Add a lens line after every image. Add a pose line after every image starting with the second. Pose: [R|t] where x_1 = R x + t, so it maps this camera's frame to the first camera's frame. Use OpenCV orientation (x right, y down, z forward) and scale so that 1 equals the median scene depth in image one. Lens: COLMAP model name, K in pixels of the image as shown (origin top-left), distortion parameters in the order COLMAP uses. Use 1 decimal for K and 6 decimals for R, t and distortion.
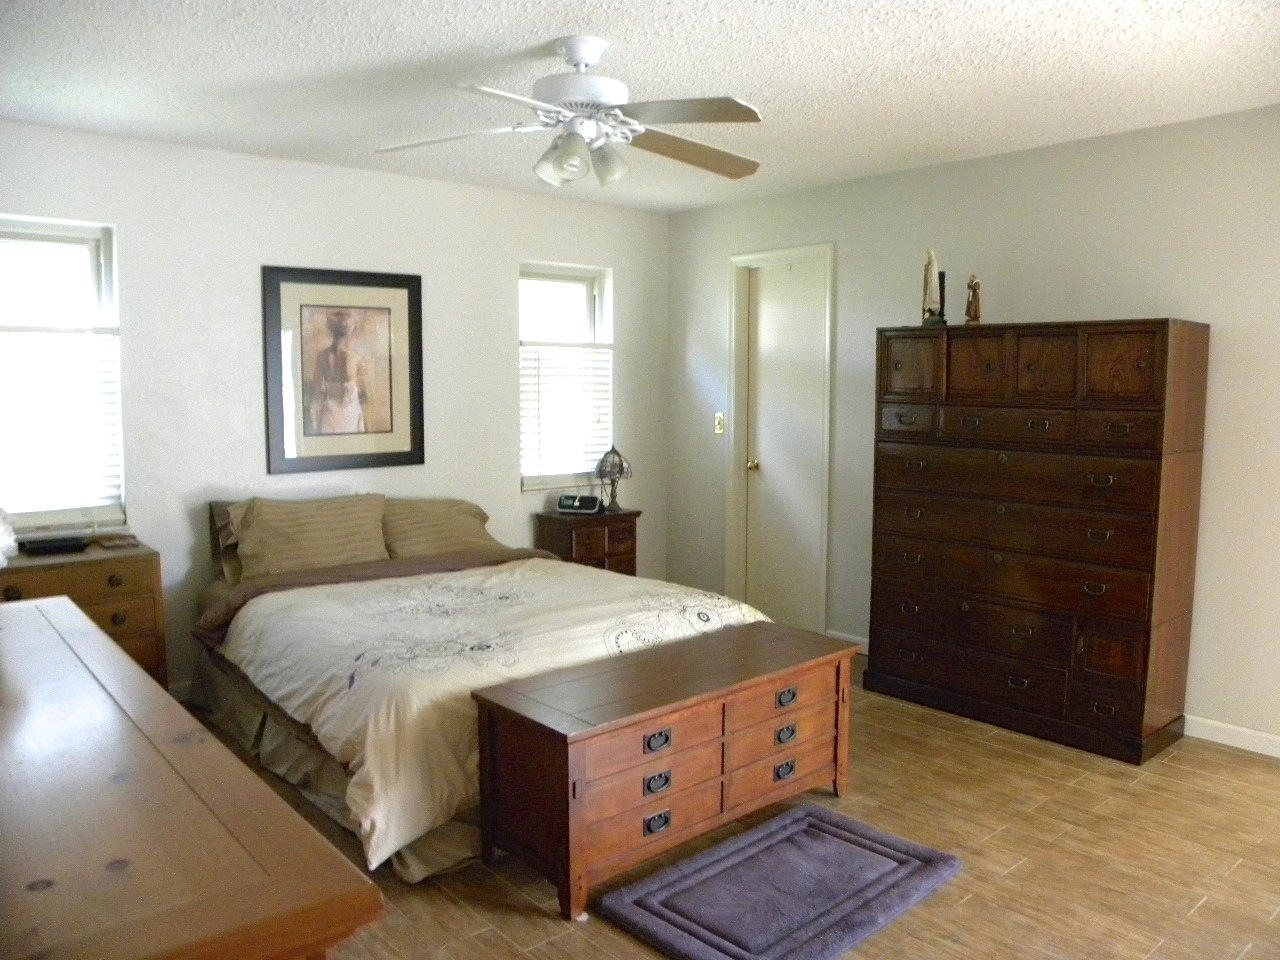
lens RADIAL K [[963.6, 0, 647.2], [0, 963.6, 481.1], [0, 0, 1]] dist [-0.149089, 0.090472]
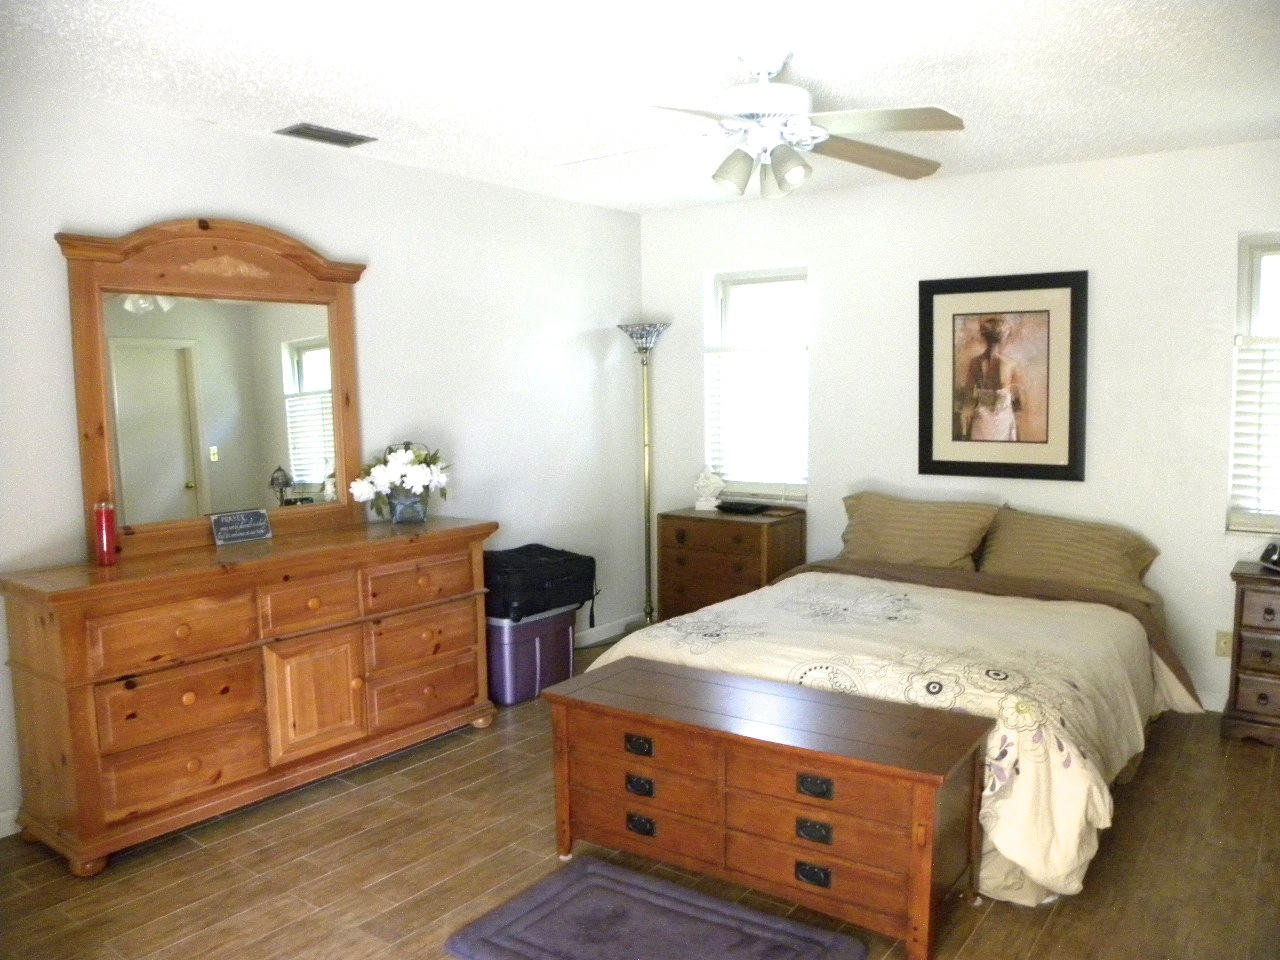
lens RADIAL K [[963.6, 0, 647.2], [0, 963.6, 481.1], [0, 0, 1]] dist [-0.149089, 0.090472]
pose [[0.230513, 0.093137, -0.968602, 0.693249], [-0.087039, 0.993392, 0.074807, -0.063350], [0.969169, 0.067062, 0.237096, 0.521509]]
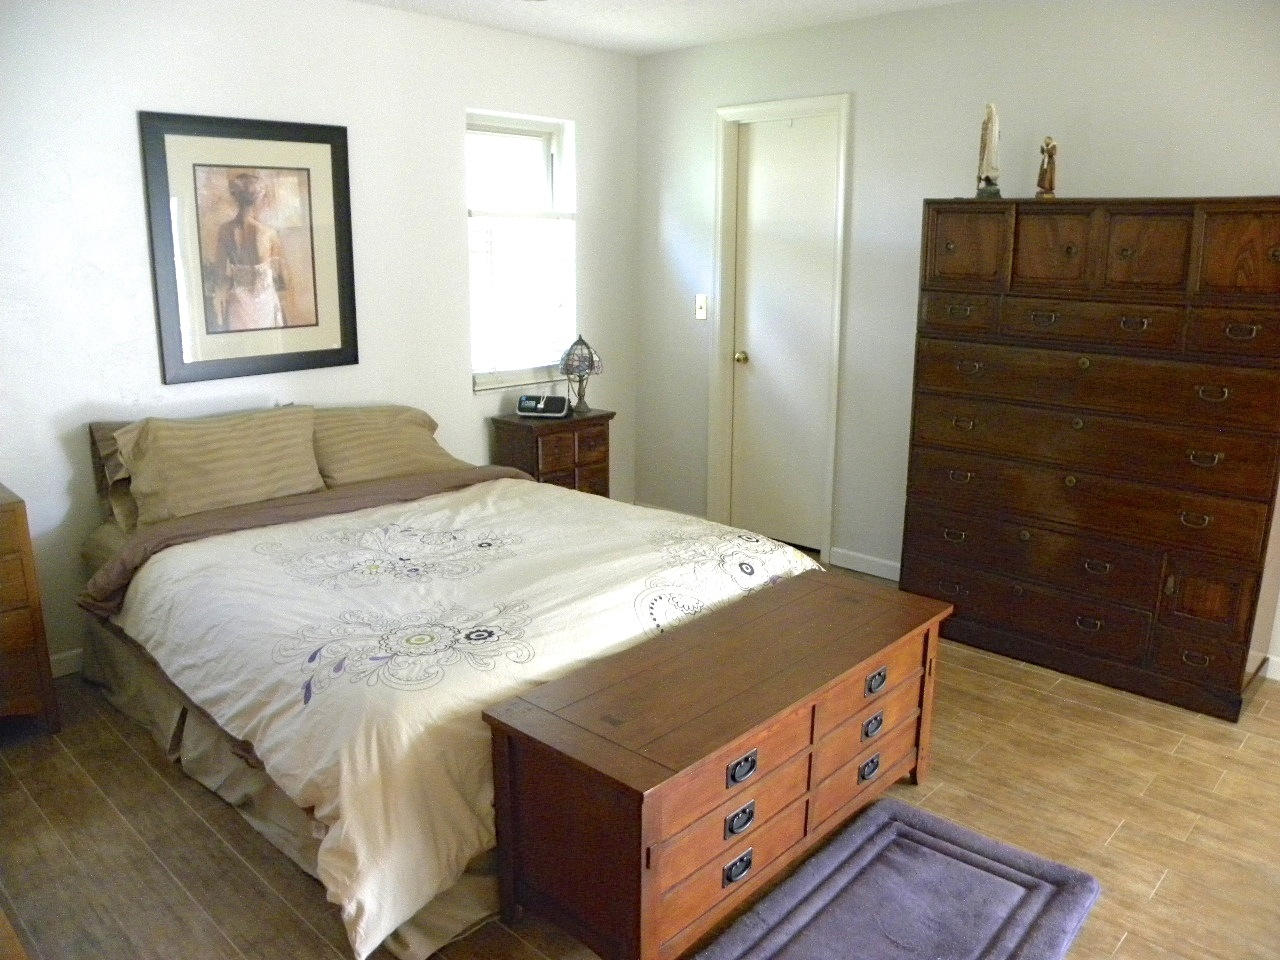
lens RADIAL K [[963.6, 0, 647.2], [0, 963.6, 481.1], [0, 0, 1]] dist [-0.149089, 0.090472]
pose [[0.994920, -0.020340, 0.098589, -0.092290], [0.006666, 0.990536, 0.137089, -0.036879], [-0.100444, -0.135735, 0.985640, 0.214905]]
